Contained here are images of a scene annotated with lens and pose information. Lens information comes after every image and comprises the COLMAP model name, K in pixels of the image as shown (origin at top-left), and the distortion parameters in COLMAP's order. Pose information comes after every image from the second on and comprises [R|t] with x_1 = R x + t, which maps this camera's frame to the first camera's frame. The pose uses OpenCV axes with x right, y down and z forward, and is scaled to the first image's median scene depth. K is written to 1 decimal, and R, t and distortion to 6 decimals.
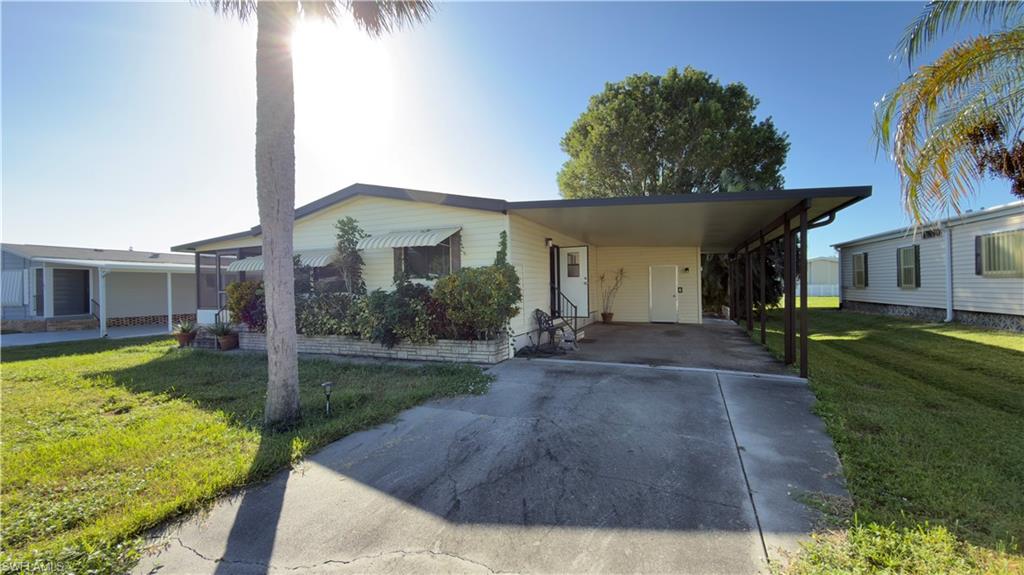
lens RADIAL K [[409.0, 0, 514.6], [0, 409.0, 286.6], [0, 0, 1]] dist [0.001548, 0.000264]
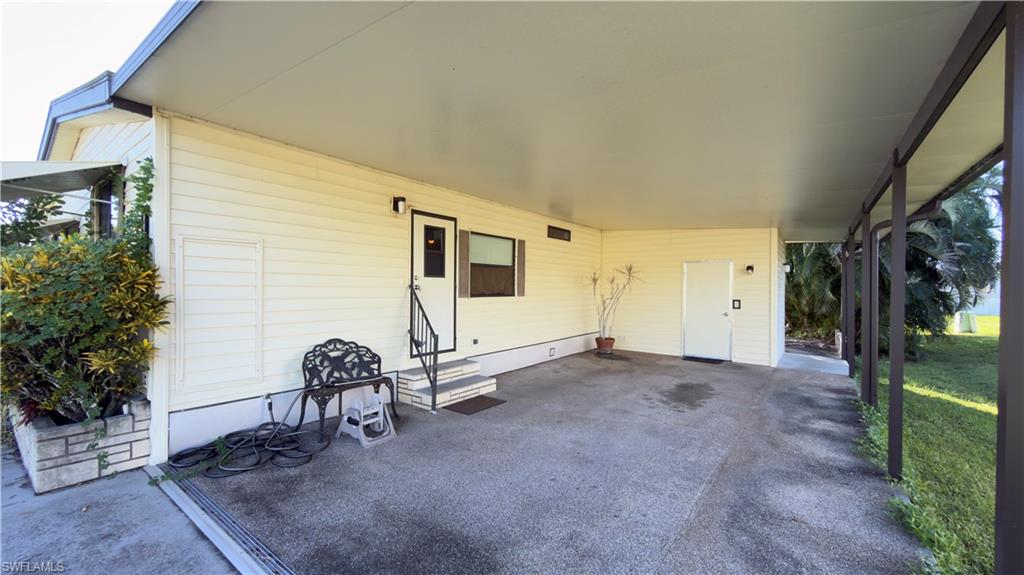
lens RADIAL K [[409.0, 0, 514.6], [0, 409.0, 286.6], [0, 0, 1]] dist [0.001548, 0.000264]
pose [[0.971198, 0.027114, -0.236726, 0.235423], [-0.027350, 0.999623, 0.002285, -0.008868], [0.236699, 0.004255, 0.971574, 0.369804]]
